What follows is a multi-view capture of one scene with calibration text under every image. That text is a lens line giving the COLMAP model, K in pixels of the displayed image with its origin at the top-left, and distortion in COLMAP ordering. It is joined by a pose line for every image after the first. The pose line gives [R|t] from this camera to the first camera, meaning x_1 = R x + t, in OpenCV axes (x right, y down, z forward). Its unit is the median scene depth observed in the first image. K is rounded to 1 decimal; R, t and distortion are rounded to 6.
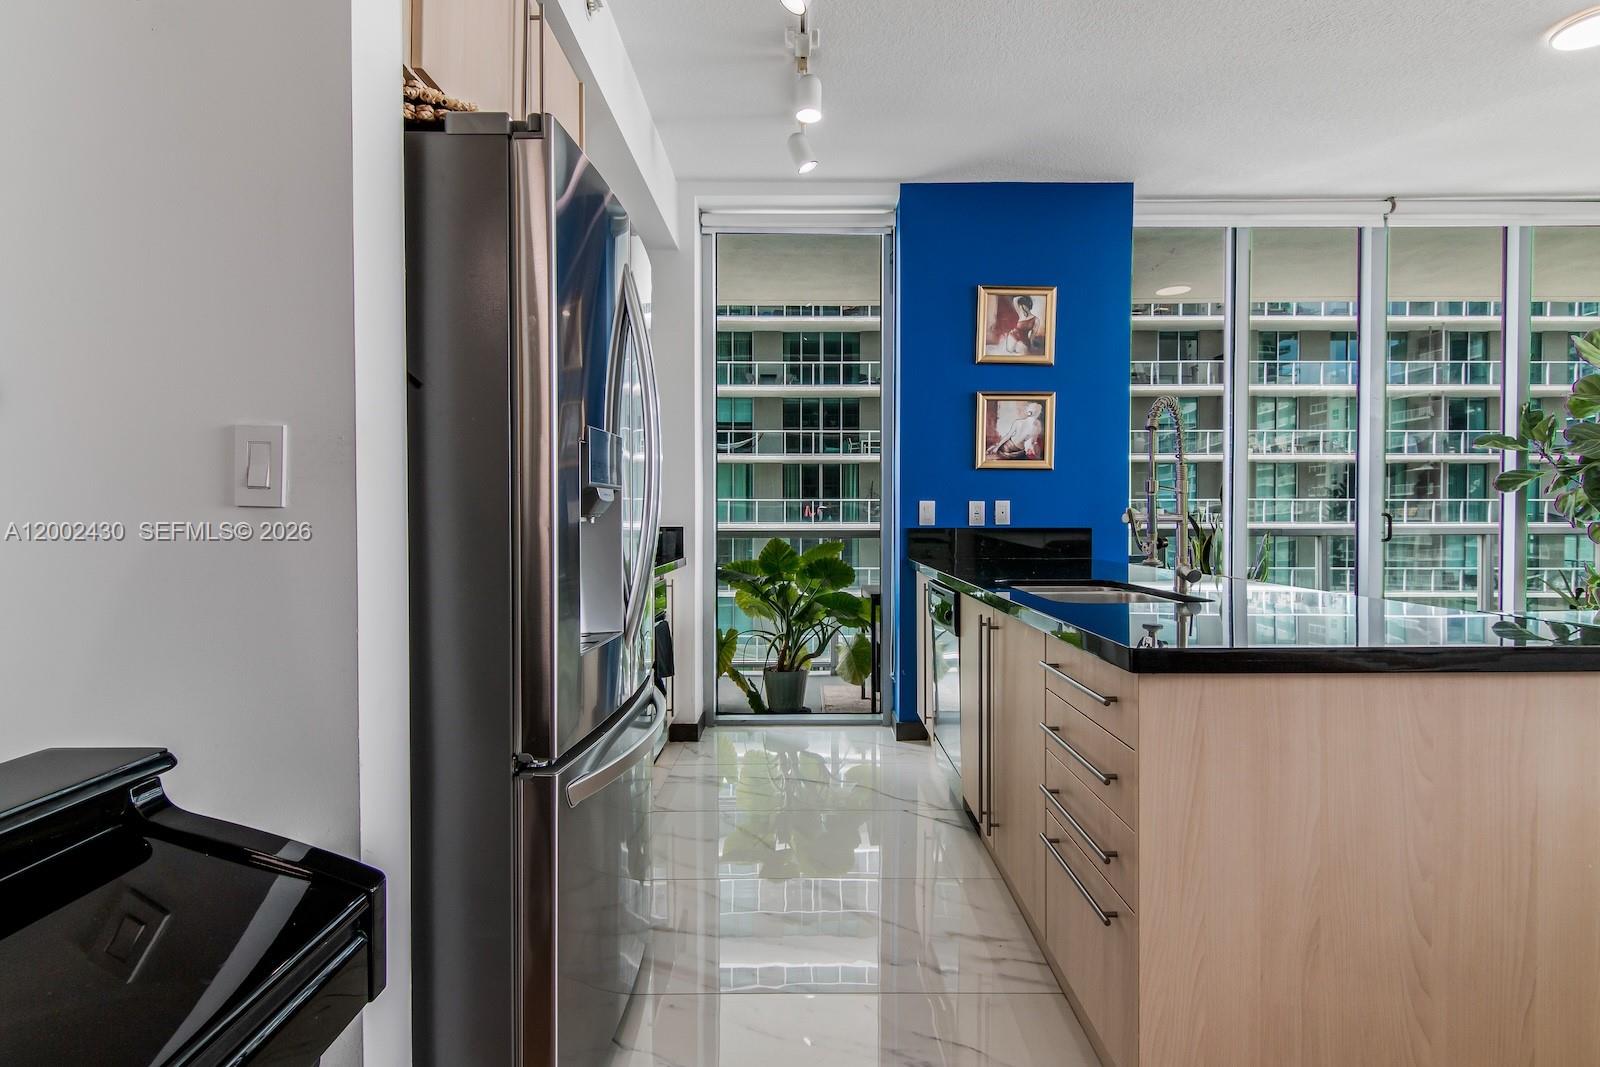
lens RADIAL K [[804.8, 0, 806.2], [0, 804.8, 530.4], [0, 0, 1]] dist [0.012612, -0.007479]
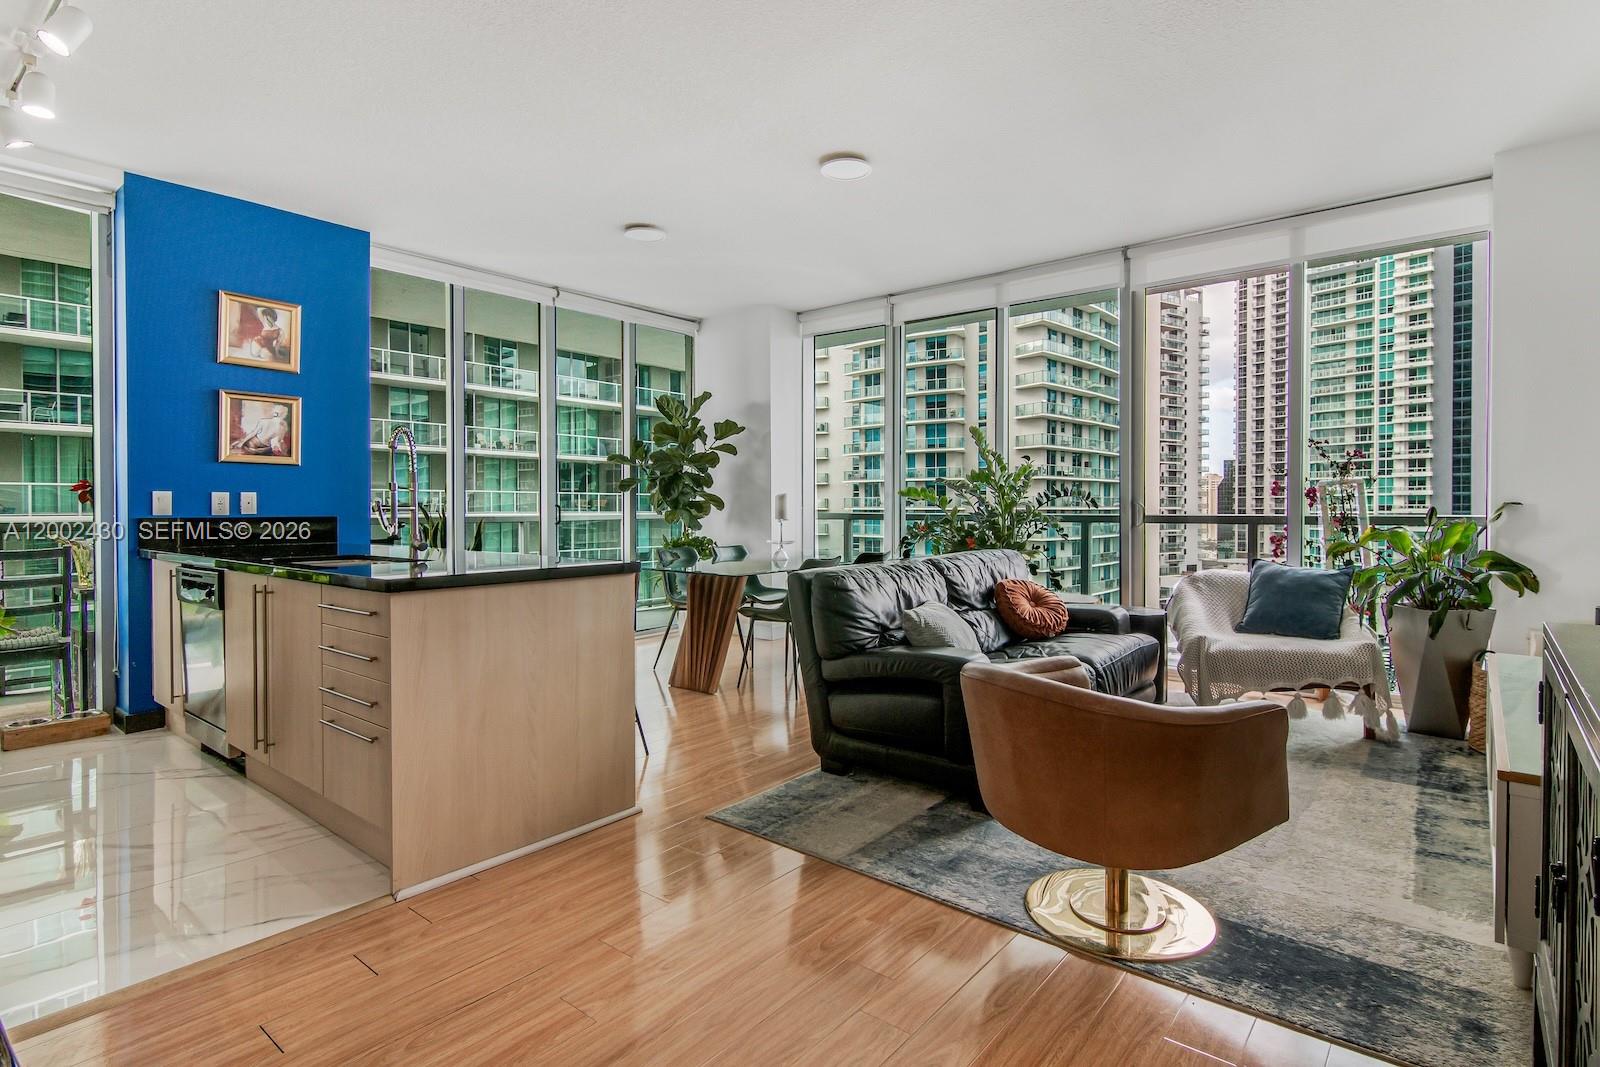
lens RADIAL K [[804.8, 0, 811.9], [0, 804.8, 520.8], [0, 0, 1]] dist [0.012612, -0.007479]
pose [[0.628031, -0.012390, 0.778090, -0.128486], [0.011003, 0.999915, 0.007042, 0.002761], [-0.778111, 0.004139, 0.628114, -0.280691]]
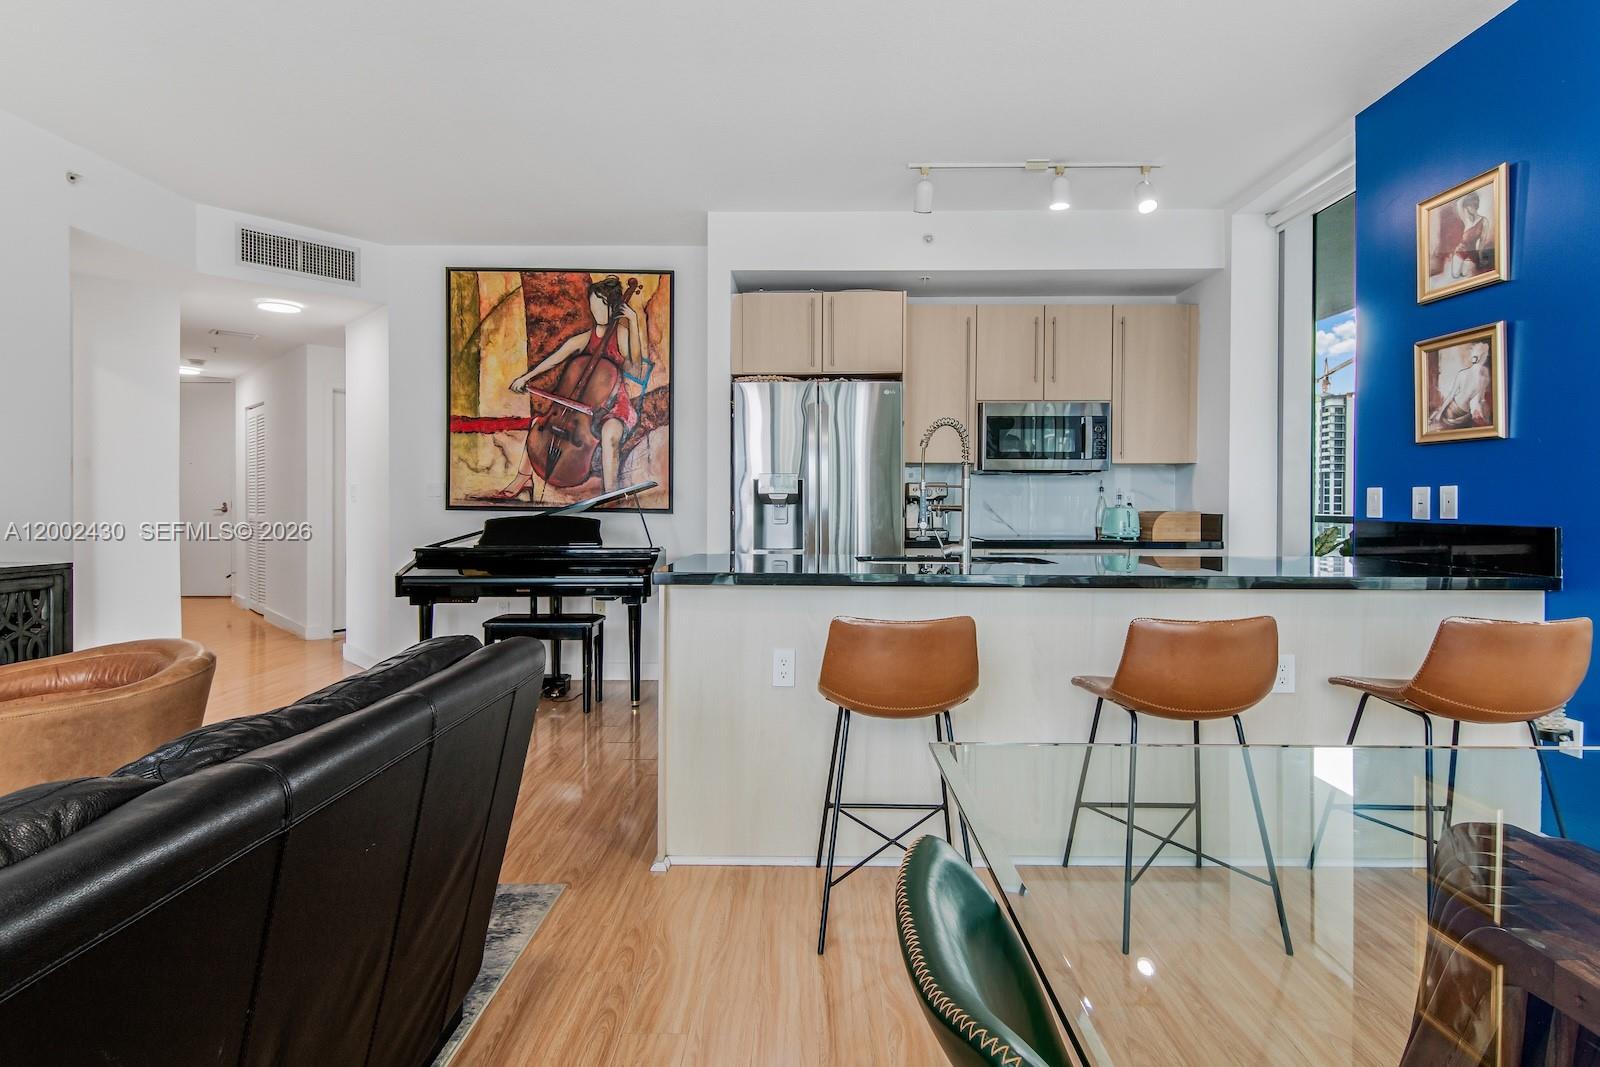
lens RADIAL K [[804.8, 0, 816.3], [0, 804.8, 525.8], [0, 0, 1]] dist [0.012612, -0.007479]
pose [[0.003060, 0.031614, -0.999495, 0.958269], [-0.019763, 0.999307, 0.031548, -0.012468], [0.999800, 0.019656, 0.003683, 0.425076]]
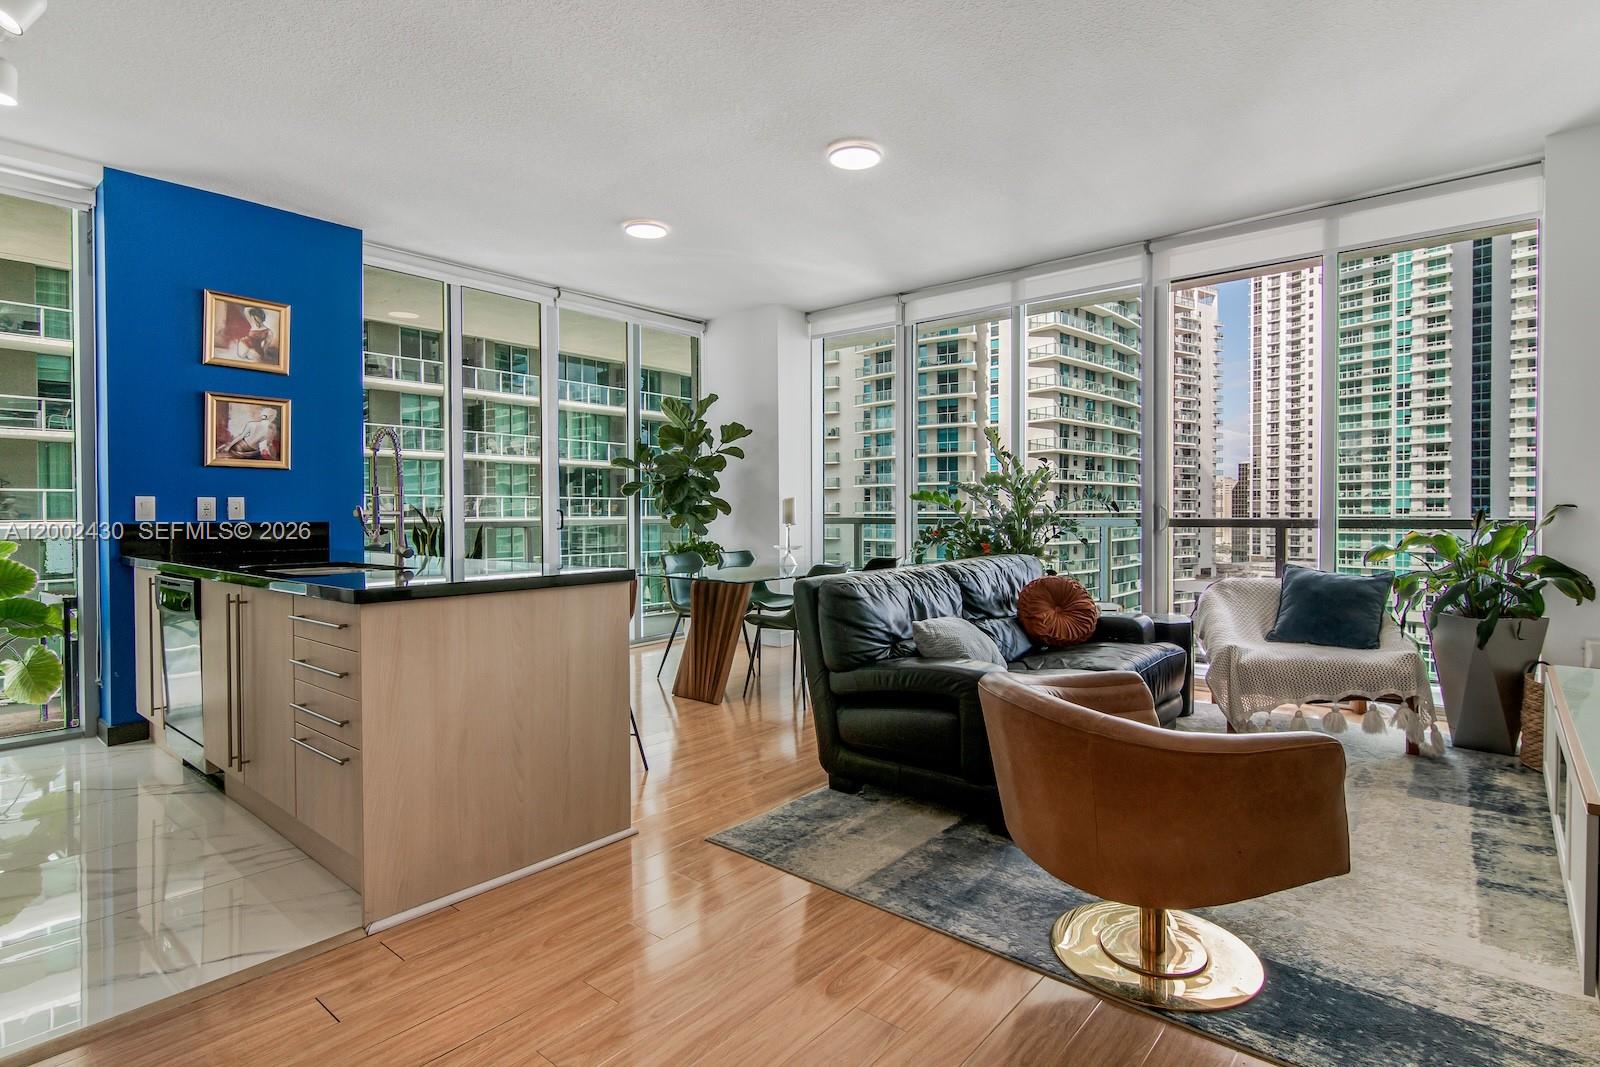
lens RADIAL K [[804.8, 0, 813.7], [0, 804.8, 526.3], [0, 0, 1]] dist [0.012612, -0.007479]
pose [[0.637626, -0.013831, 0.770222, -0.088850], [0.014264, 0.999879, 0.006147, 0.005446], [-0.770214, 0.007067, 0.637746, -0.255135]]
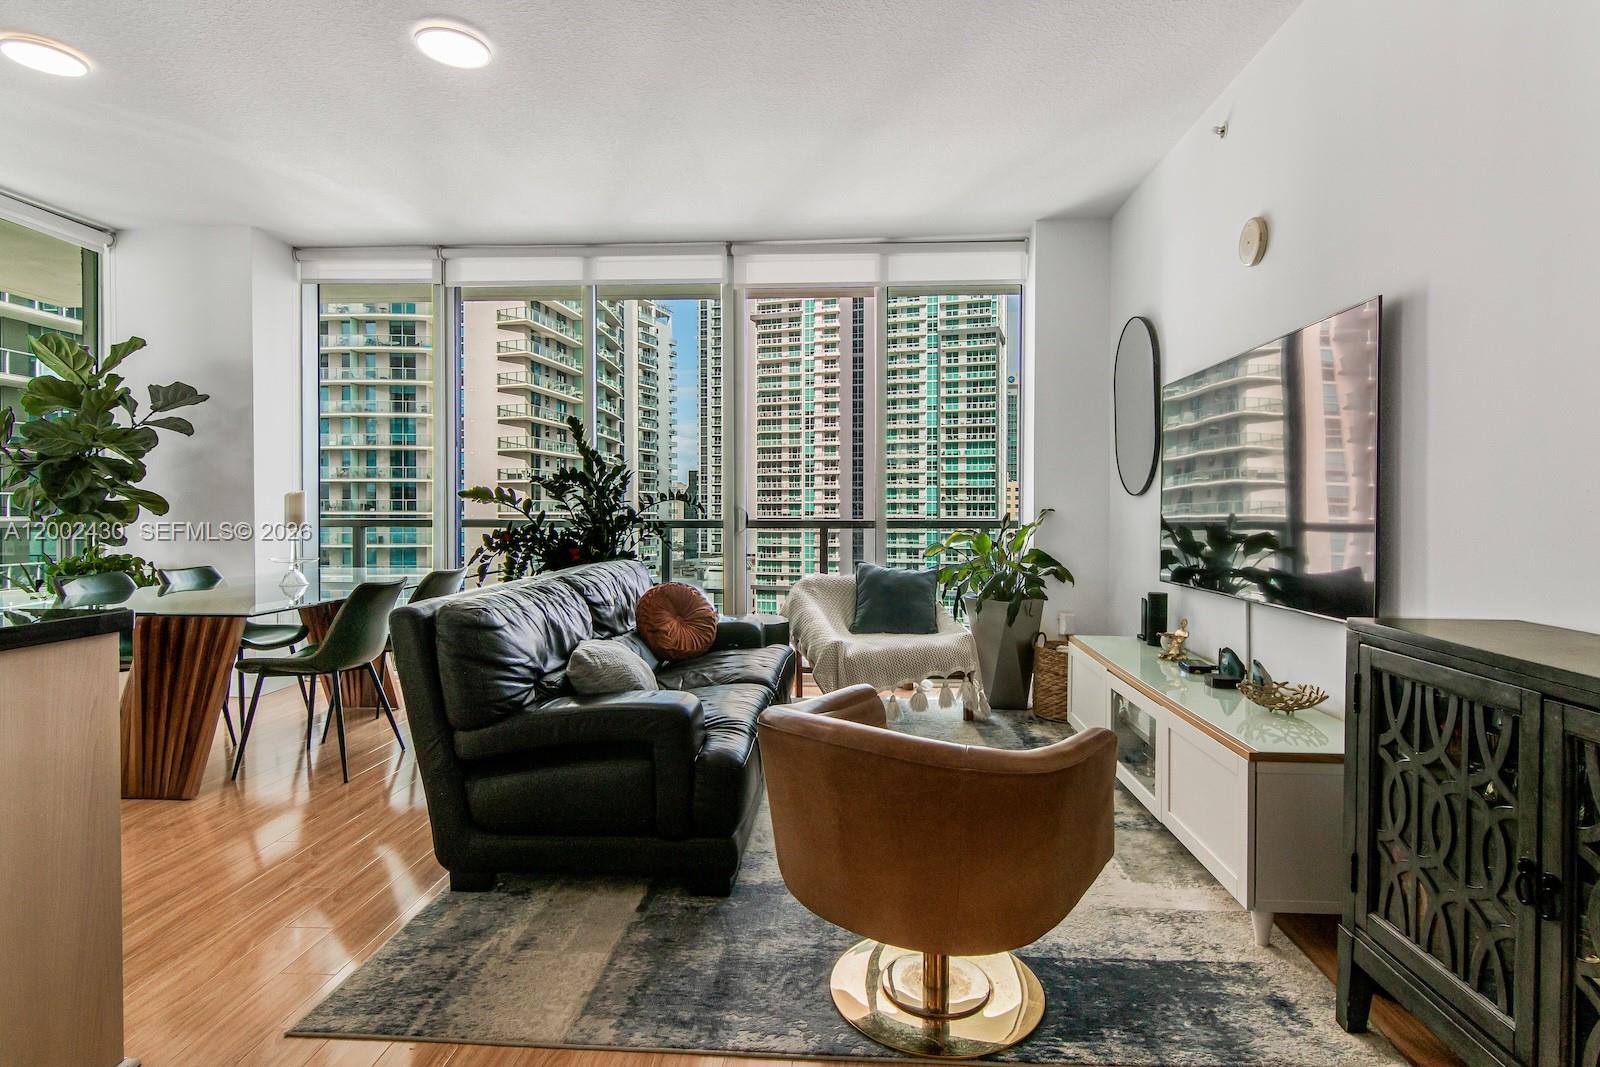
lens RADIAL K [[804.8, 0, 817.3], [0, 804.8, 520.9], [0, 0, 1]] dist [0.012612, -0.007479]
pose [[0.045009, -0.008441, 0.998951, -0.037140], [0.013308, 0.999881, 0.007849, 0.001666], [-0.998898, 0.012941, 0.045116, -0.047388]]
